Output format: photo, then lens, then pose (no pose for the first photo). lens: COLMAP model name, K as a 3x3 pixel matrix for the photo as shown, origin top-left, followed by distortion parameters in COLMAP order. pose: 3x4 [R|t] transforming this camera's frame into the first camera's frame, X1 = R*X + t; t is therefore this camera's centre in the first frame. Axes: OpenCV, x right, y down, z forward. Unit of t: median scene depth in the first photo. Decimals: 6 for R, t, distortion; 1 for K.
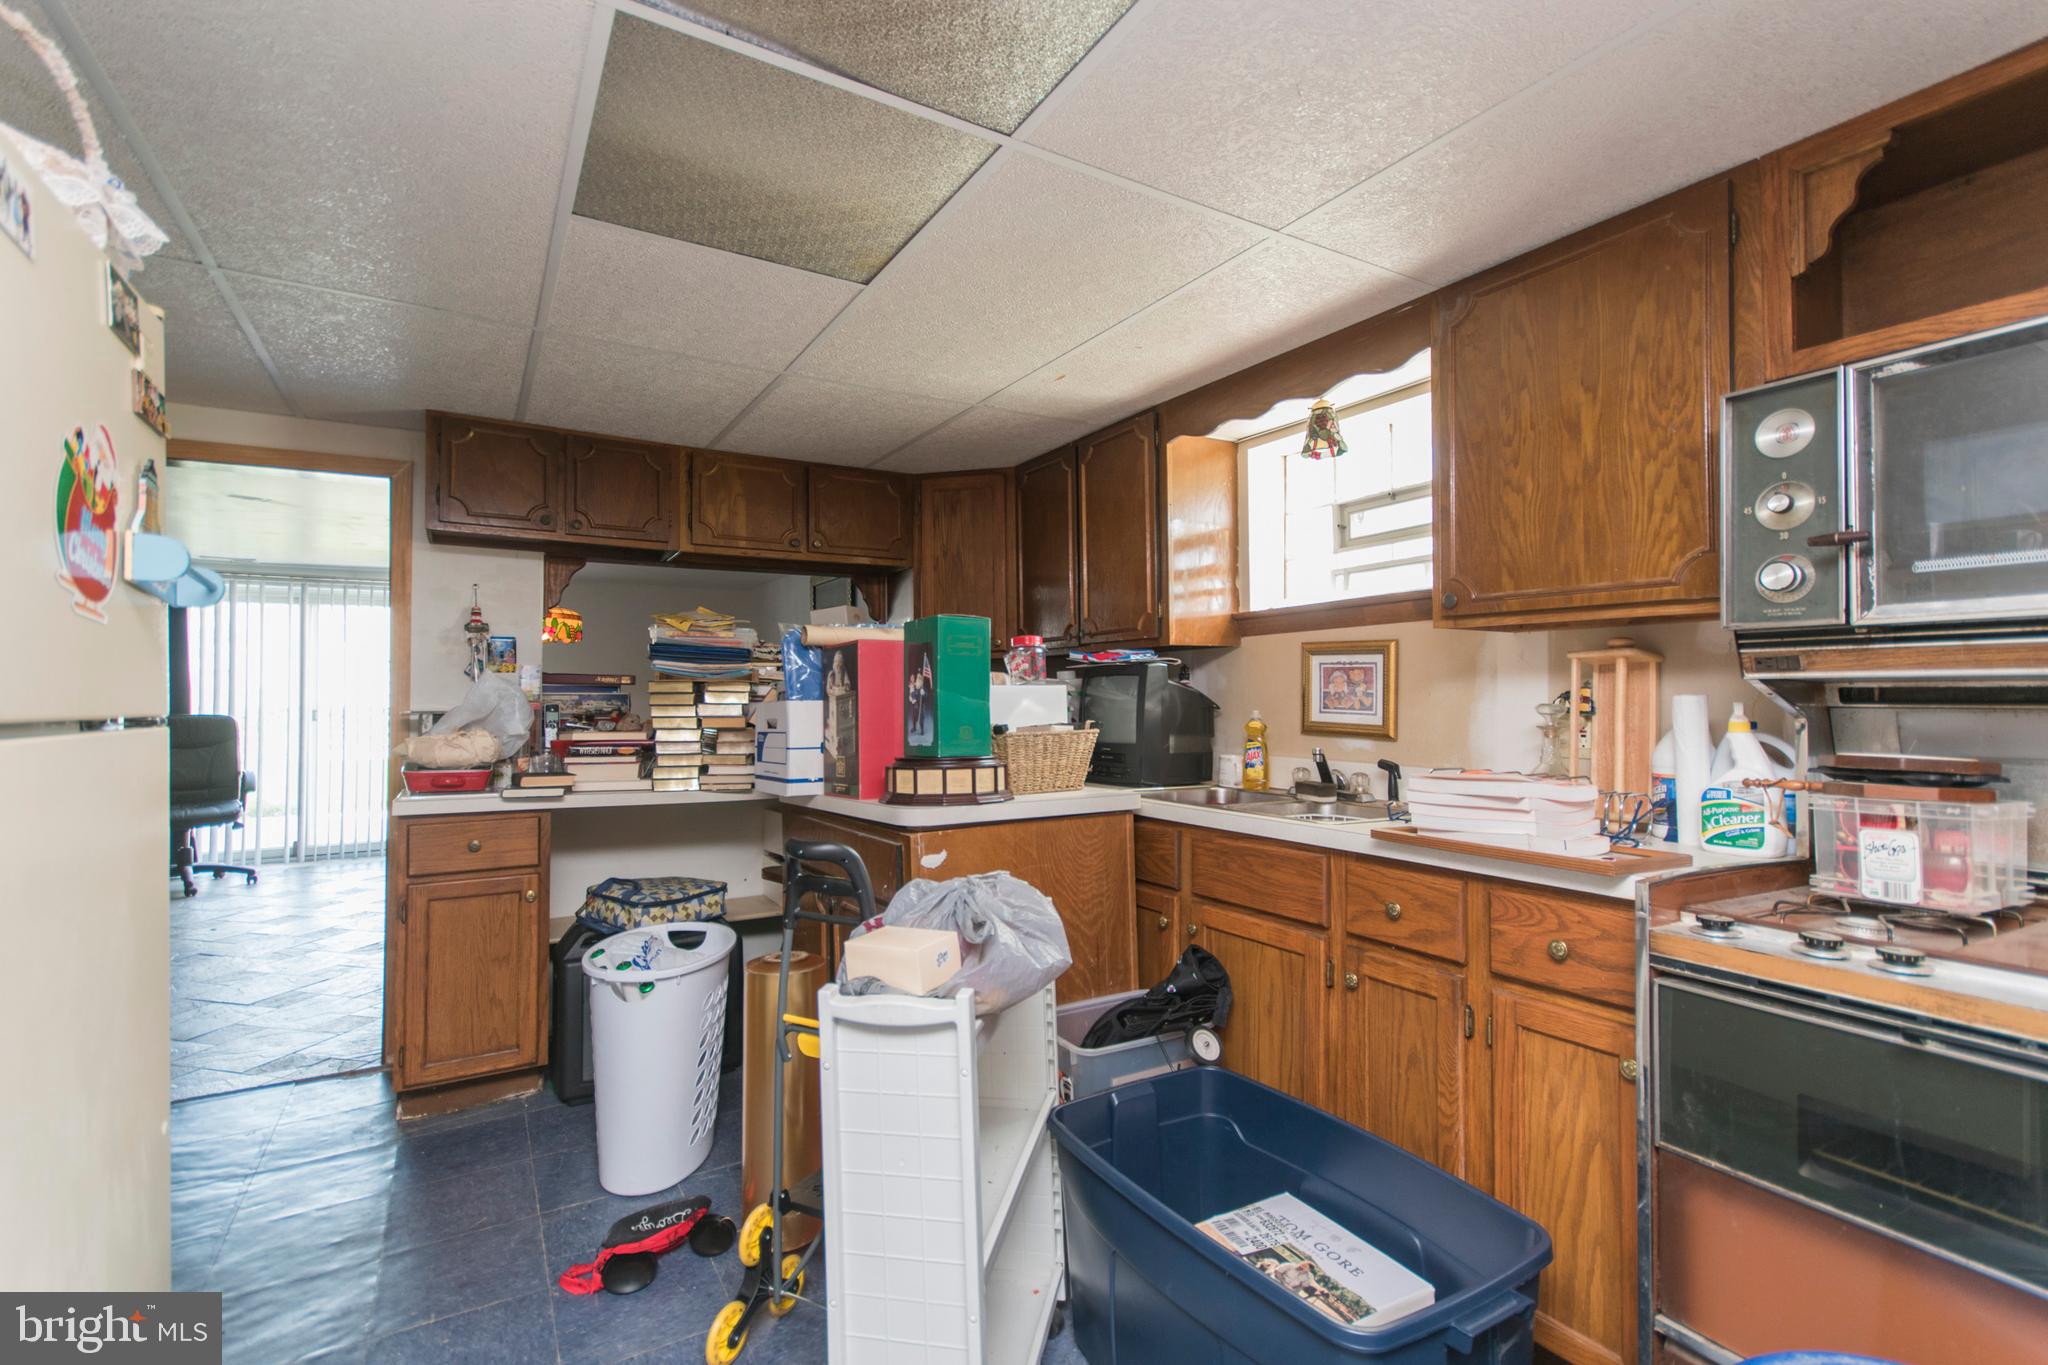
lens RADIAL K [[917.5, 0, 1010.2], [0, 917.5, 686.7], [0, 0, 1]] dist [-0.000805, -0.000320]
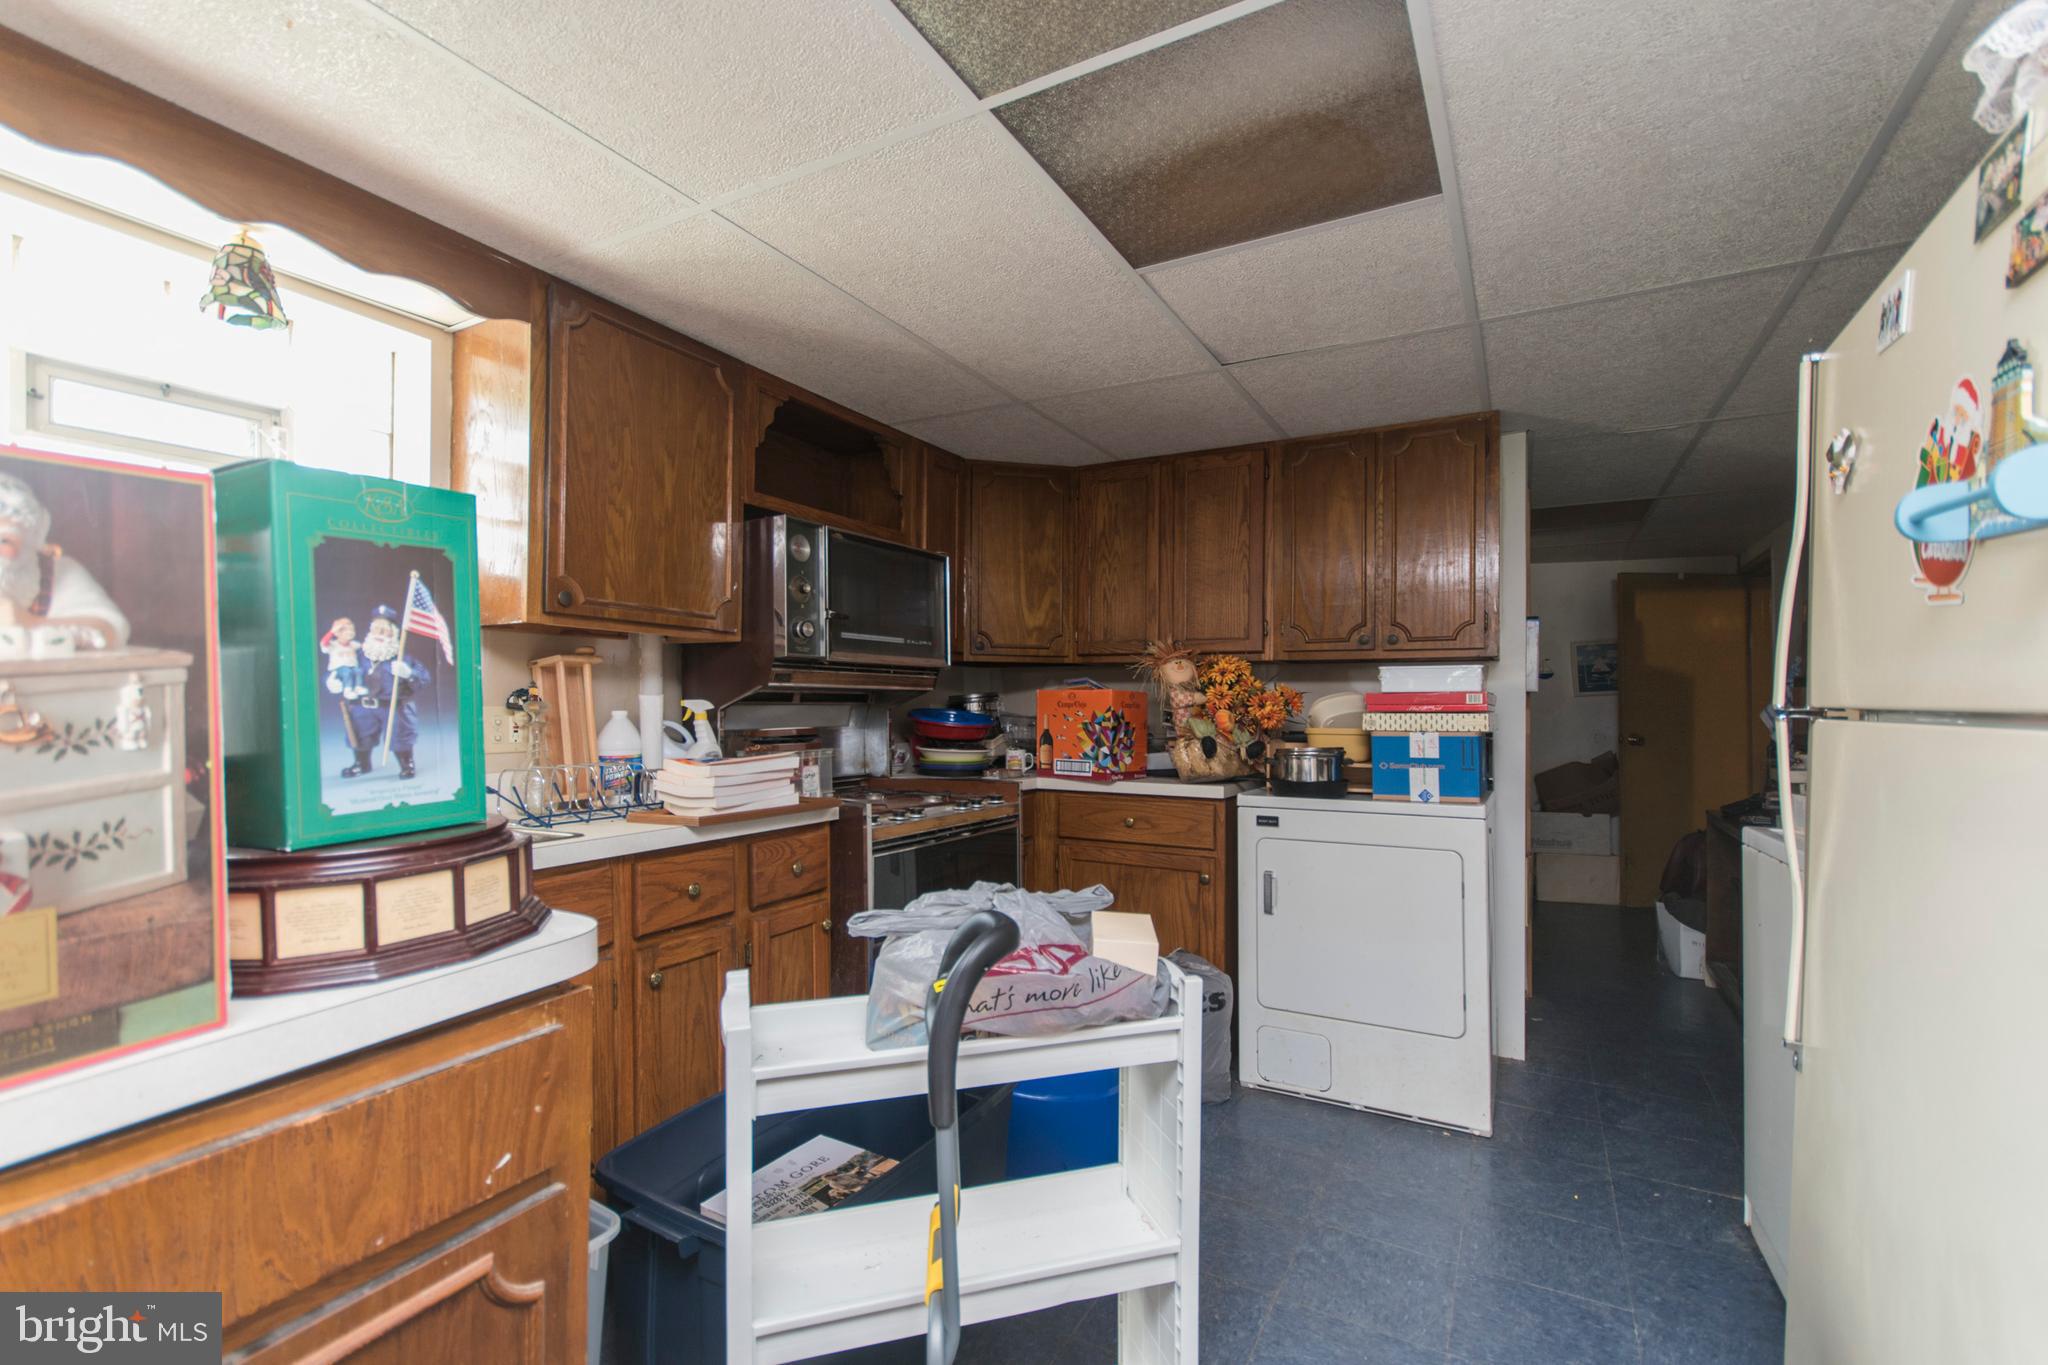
lens RADIAL K [[917.5, 0, 1010.4], [0, 917.5, 701.8], [0, 0, 1]] dist [-0.000805, -0.000320]
pose [[-0.505958, 0.001096, 0.862557, -0.664727], [-0.013377, 0.999869, -0.009117, 0.023128], [-0.862454, -0.016152, -0.505877, 1.150624]]
